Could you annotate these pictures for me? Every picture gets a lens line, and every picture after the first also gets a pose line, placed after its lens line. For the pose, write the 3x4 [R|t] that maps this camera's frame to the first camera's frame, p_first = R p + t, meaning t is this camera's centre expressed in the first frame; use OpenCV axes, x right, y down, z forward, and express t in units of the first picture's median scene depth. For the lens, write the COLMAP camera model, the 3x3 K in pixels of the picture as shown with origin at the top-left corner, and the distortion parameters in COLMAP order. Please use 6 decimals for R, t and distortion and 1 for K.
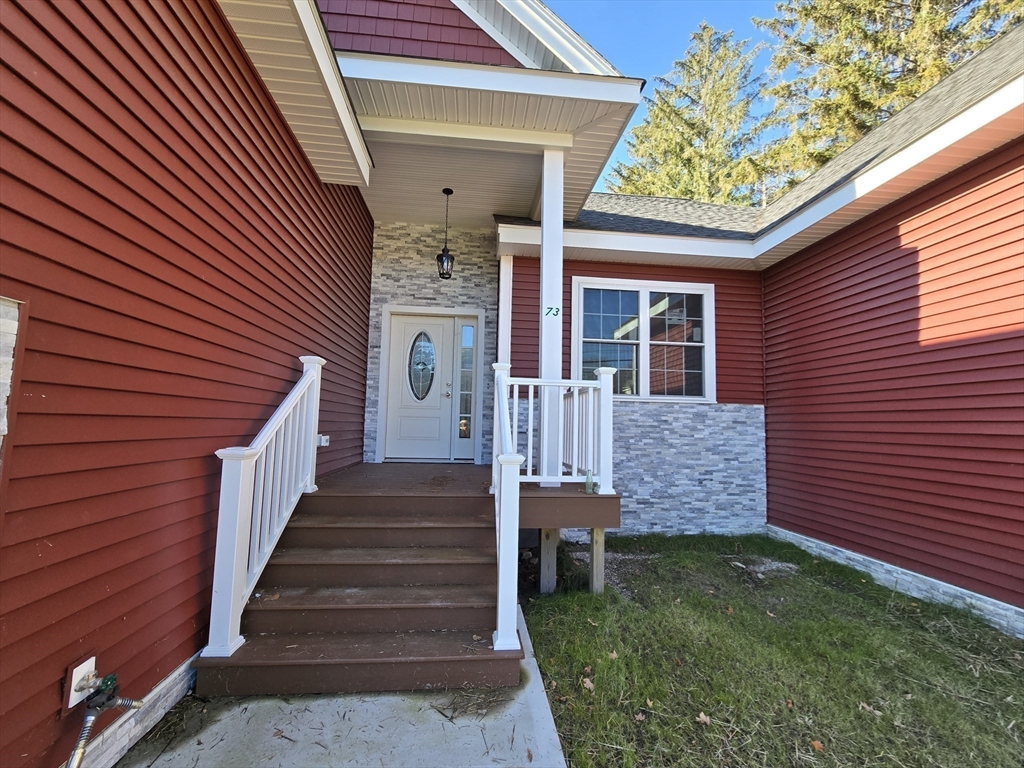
lens RADIAL K [[422.9, 0, 511.4], [0, 422.9, 388.4], [0, 0, 1]] dist [-0.002101, -0.000492]
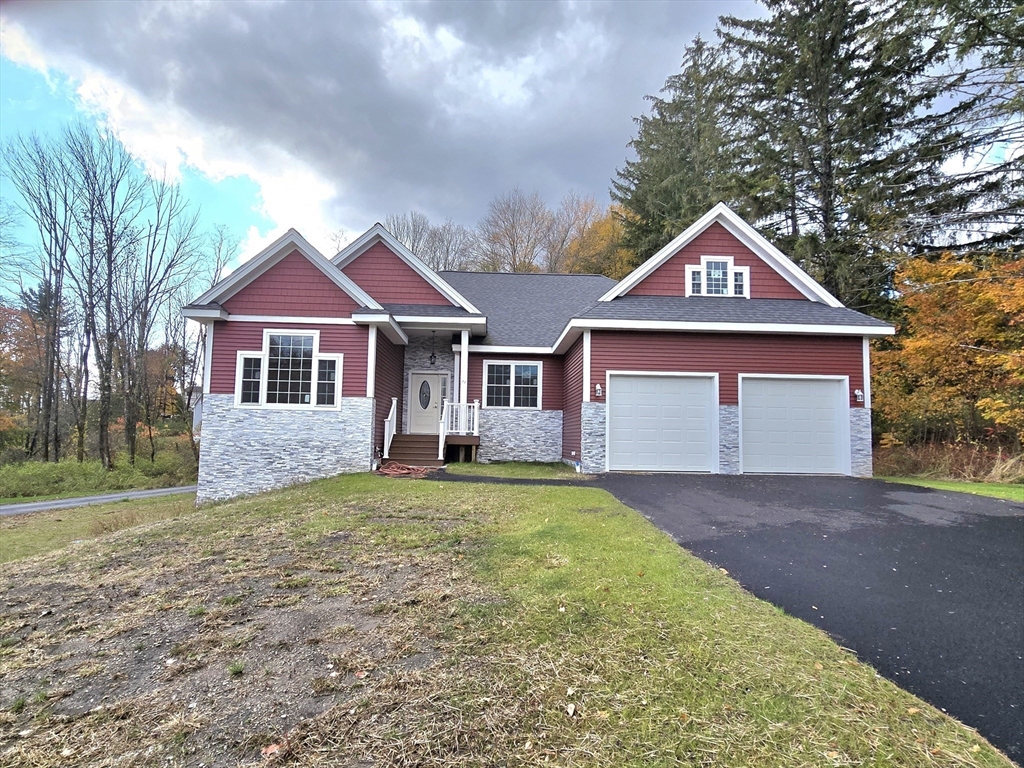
lens RADIAL K [[560.5, 0, 511.2], [0, 560.5, 398.5], [0, 0, 1]] dist [-0.001726, -0.000507]
pose [[0.997567, -0.009297, -0.069090, 0.535640], [0.009687, 0.999939, 0.005311, -0.051178], [0.069036, -0.005967, 0.997596, -2.312903]]
